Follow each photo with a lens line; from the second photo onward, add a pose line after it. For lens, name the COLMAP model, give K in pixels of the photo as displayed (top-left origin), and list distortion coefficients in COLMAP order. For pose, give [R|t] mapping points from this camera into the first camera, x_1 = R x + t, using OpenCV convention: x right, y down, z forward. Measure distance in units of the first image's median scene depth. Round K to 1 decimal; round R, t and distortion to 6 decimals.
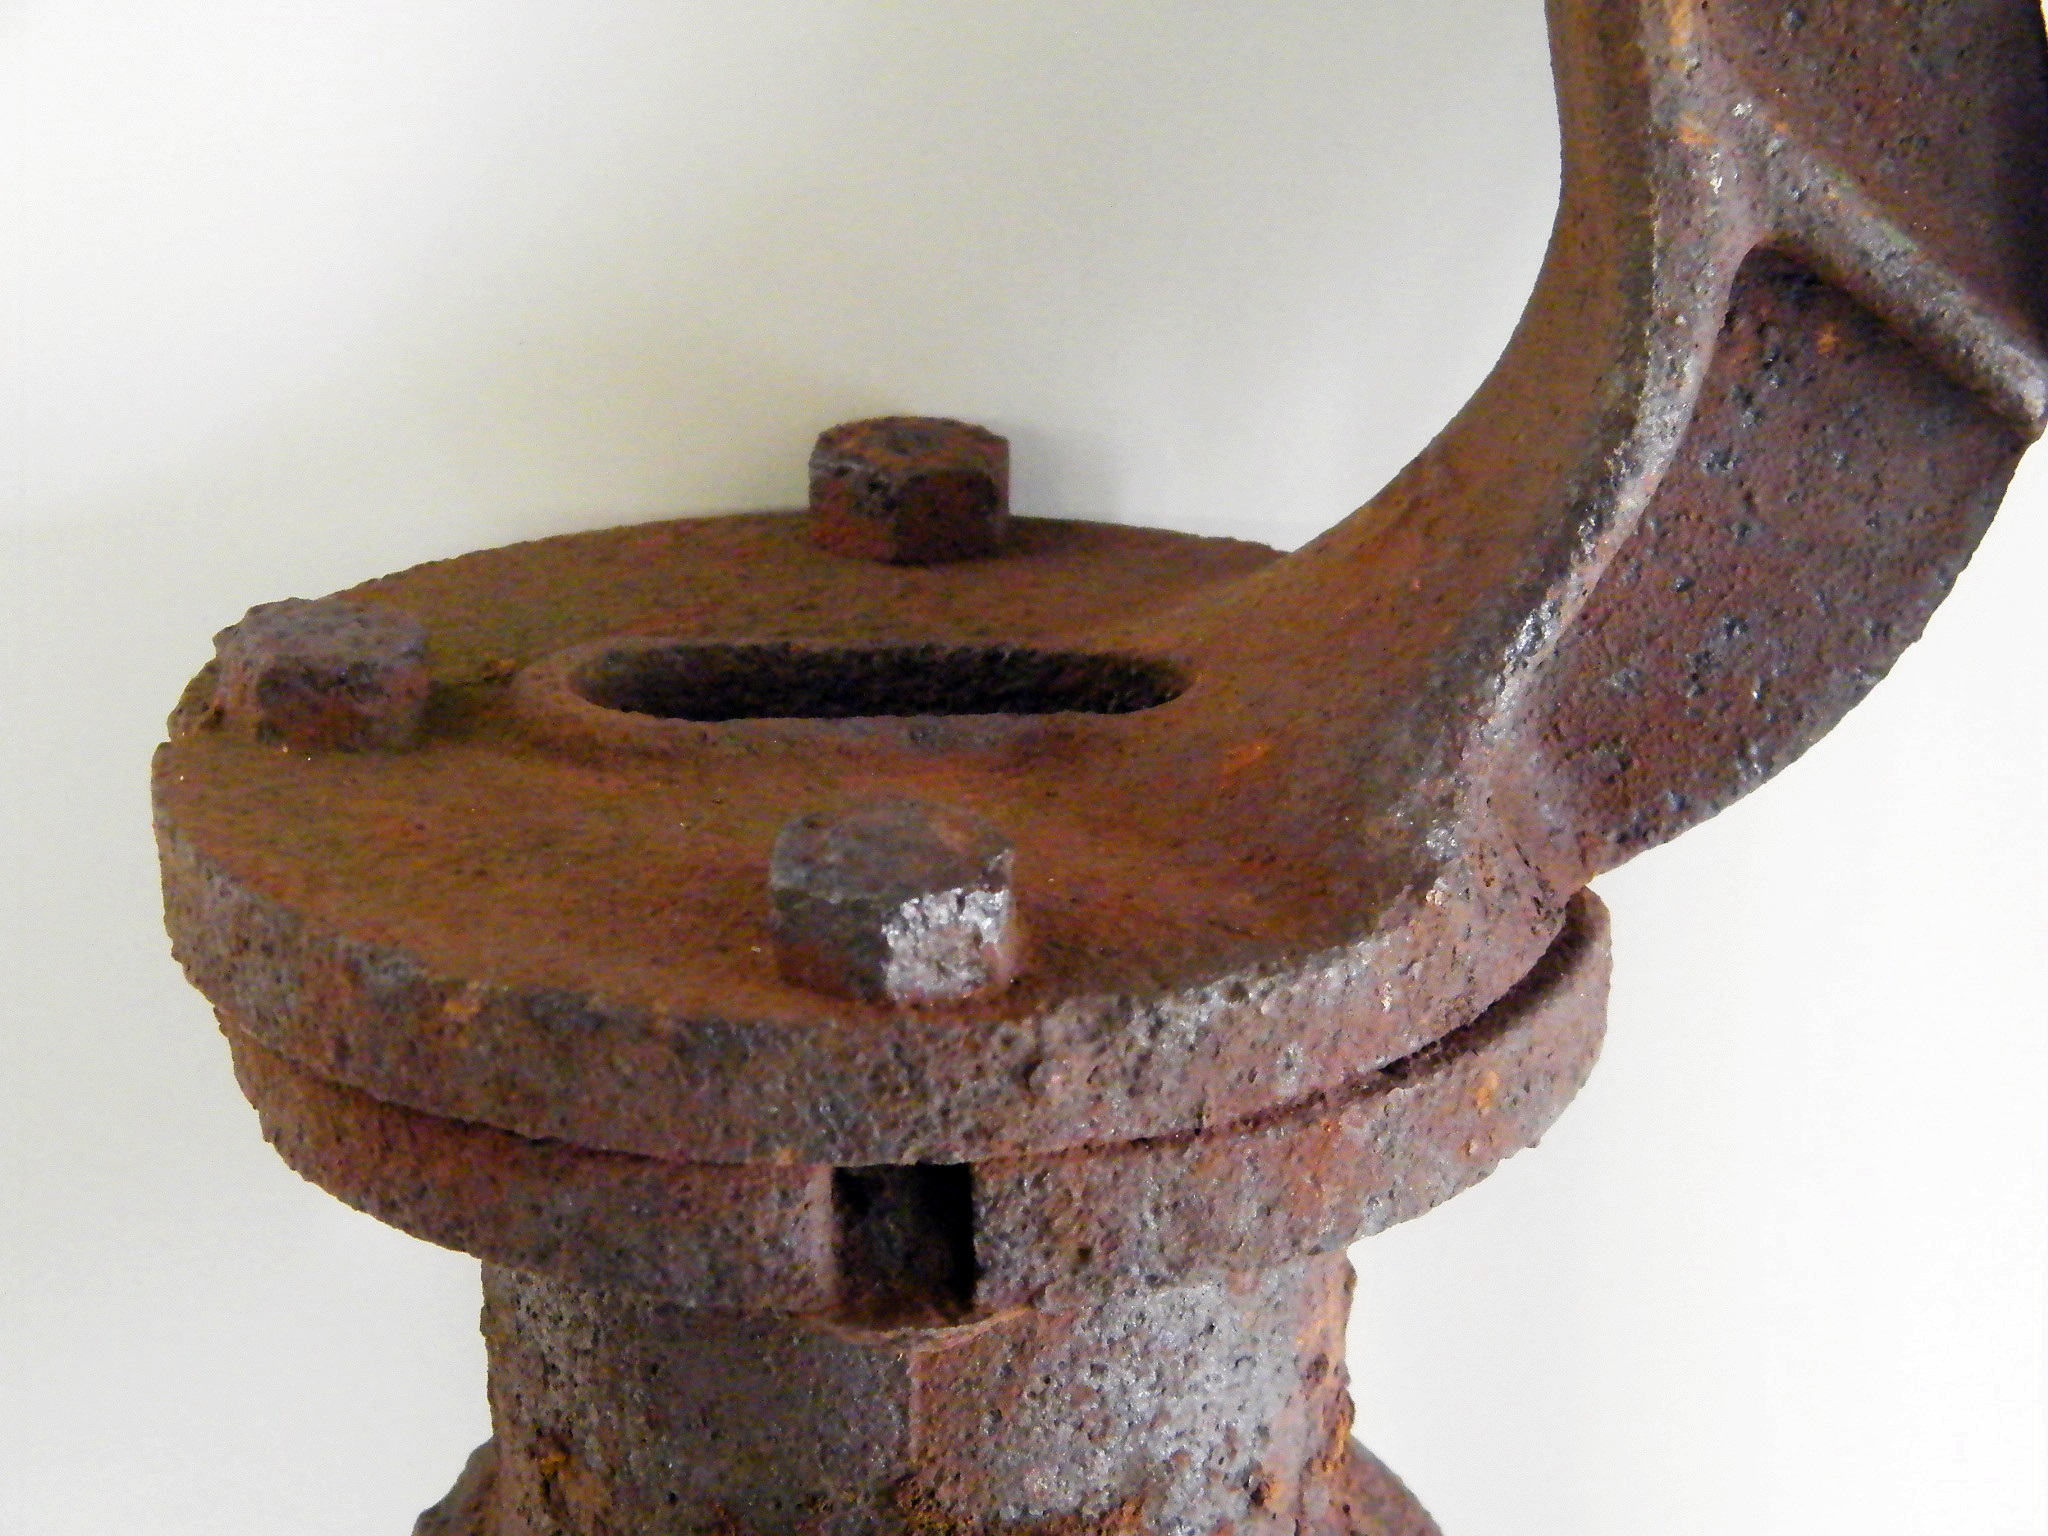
lens RADIAL K [[4796.1, 0, 1025.2], [0, 4796.1, 768.2], [0, 0, 1]] dist [-0.034390, 0.000000]
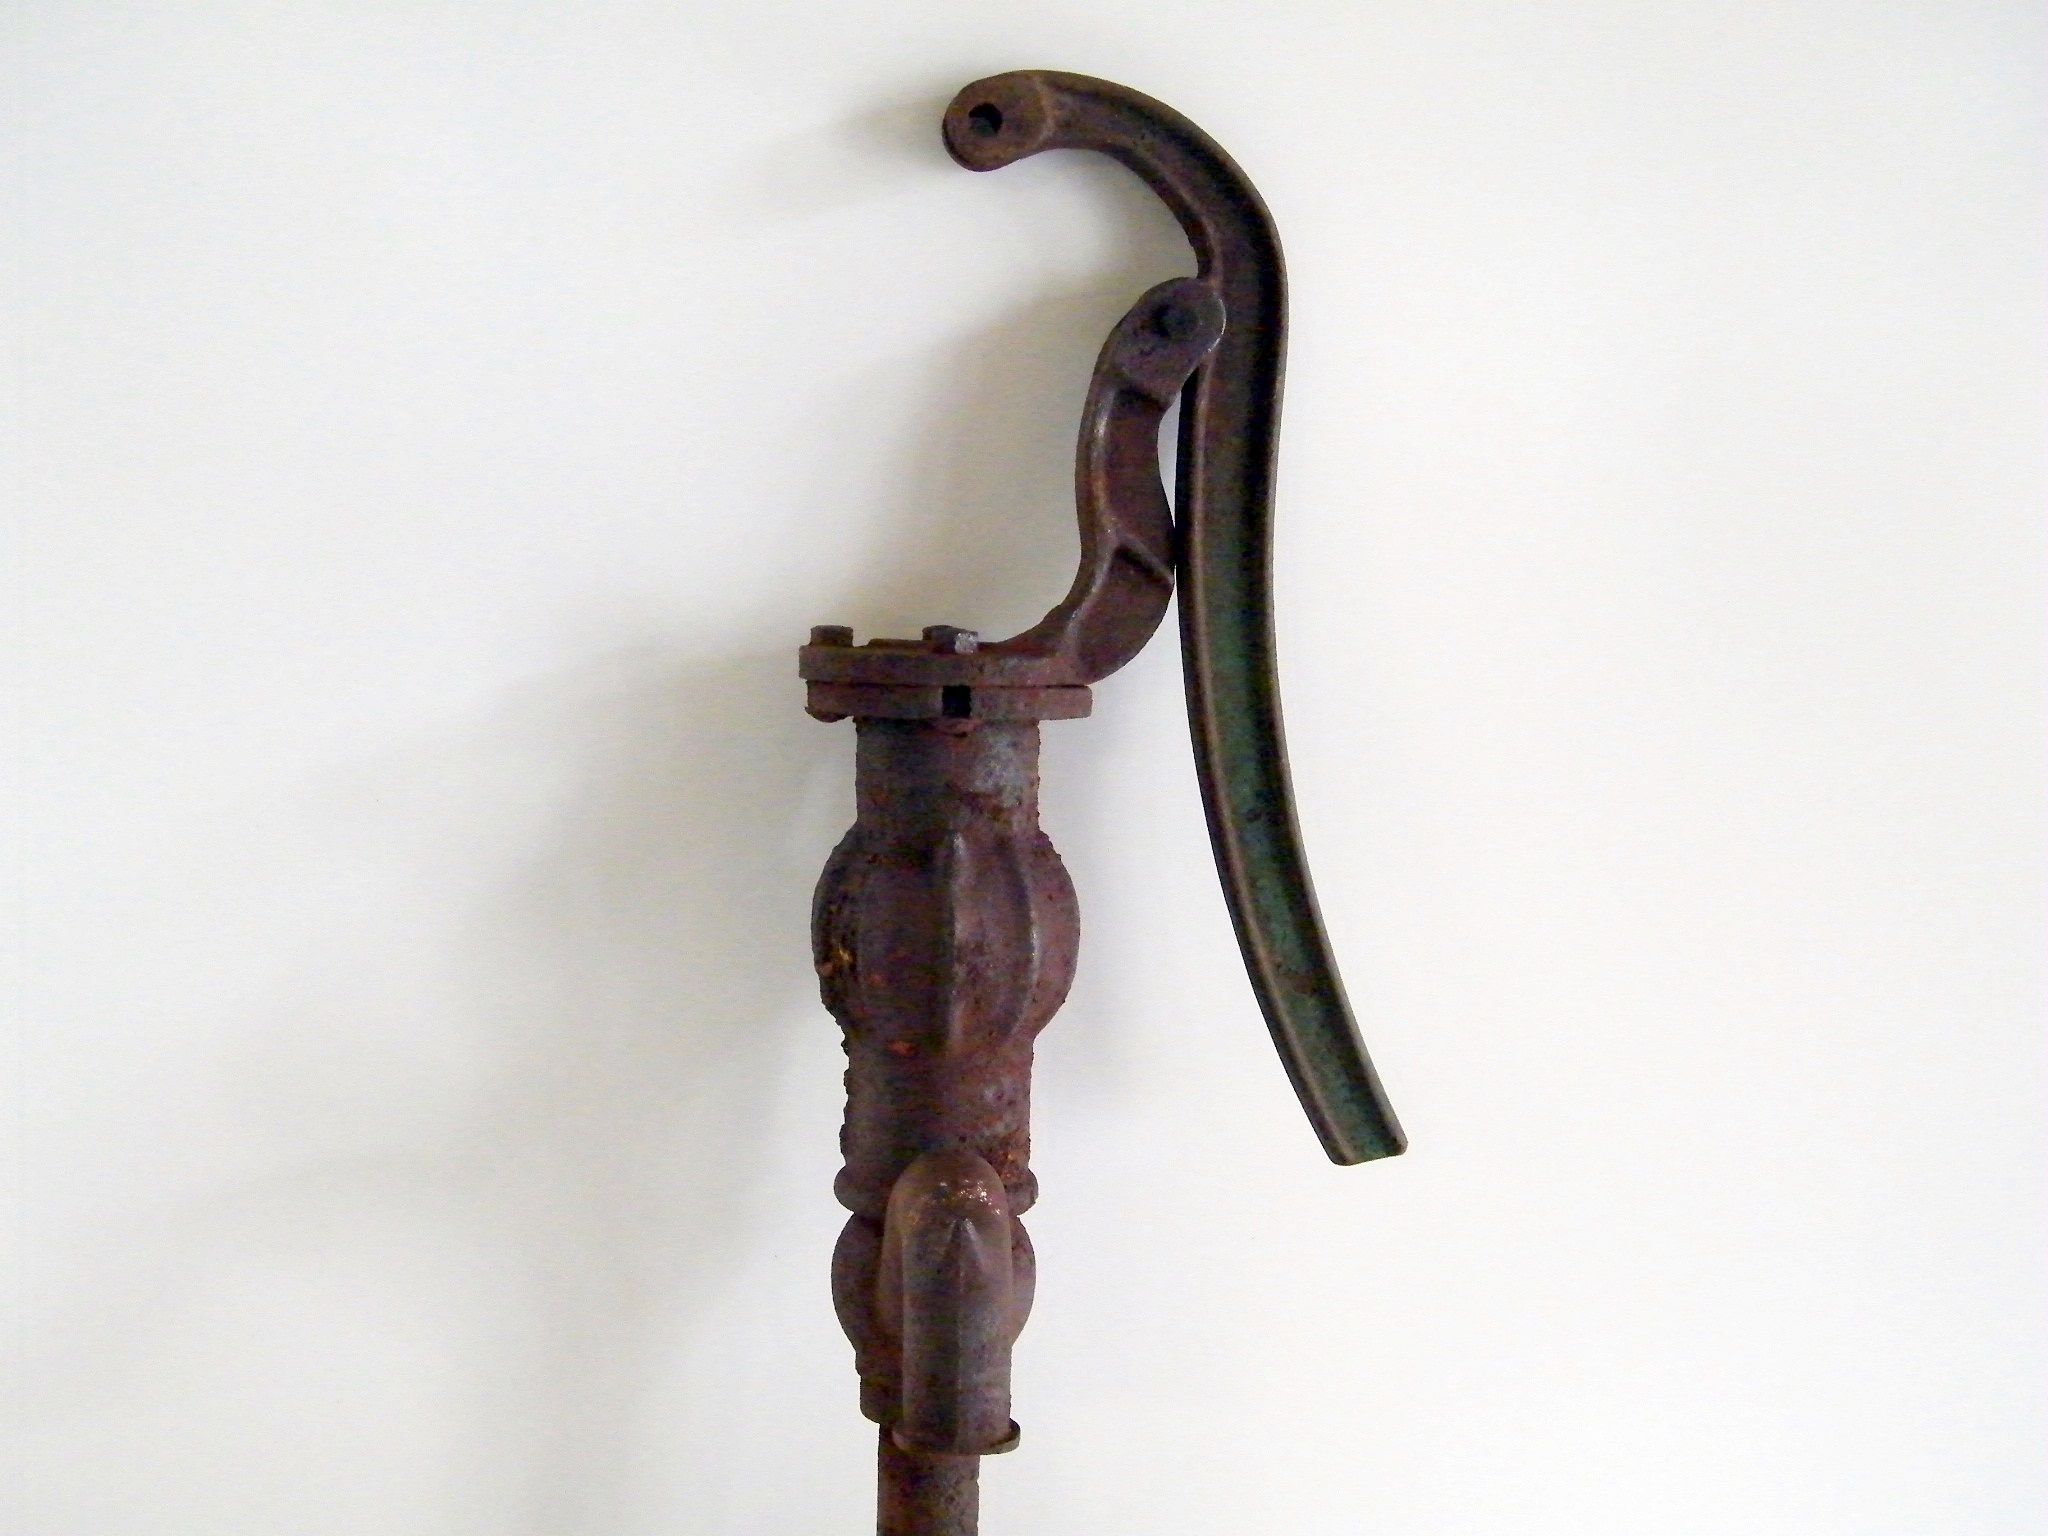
lens RADIAL K [[2582.4, 0, 1023.5], [0, 2582.4, 766.8], [0, 0, 1]] dist [0.006944, 0.000000]
pose [[0.995898, 0.014956, 0.089239, -0.190175], [0.011895, 0.956046, -0.292975, 0.927429], [-0.089698, 0.292835, 0.951946, -1.551488]]
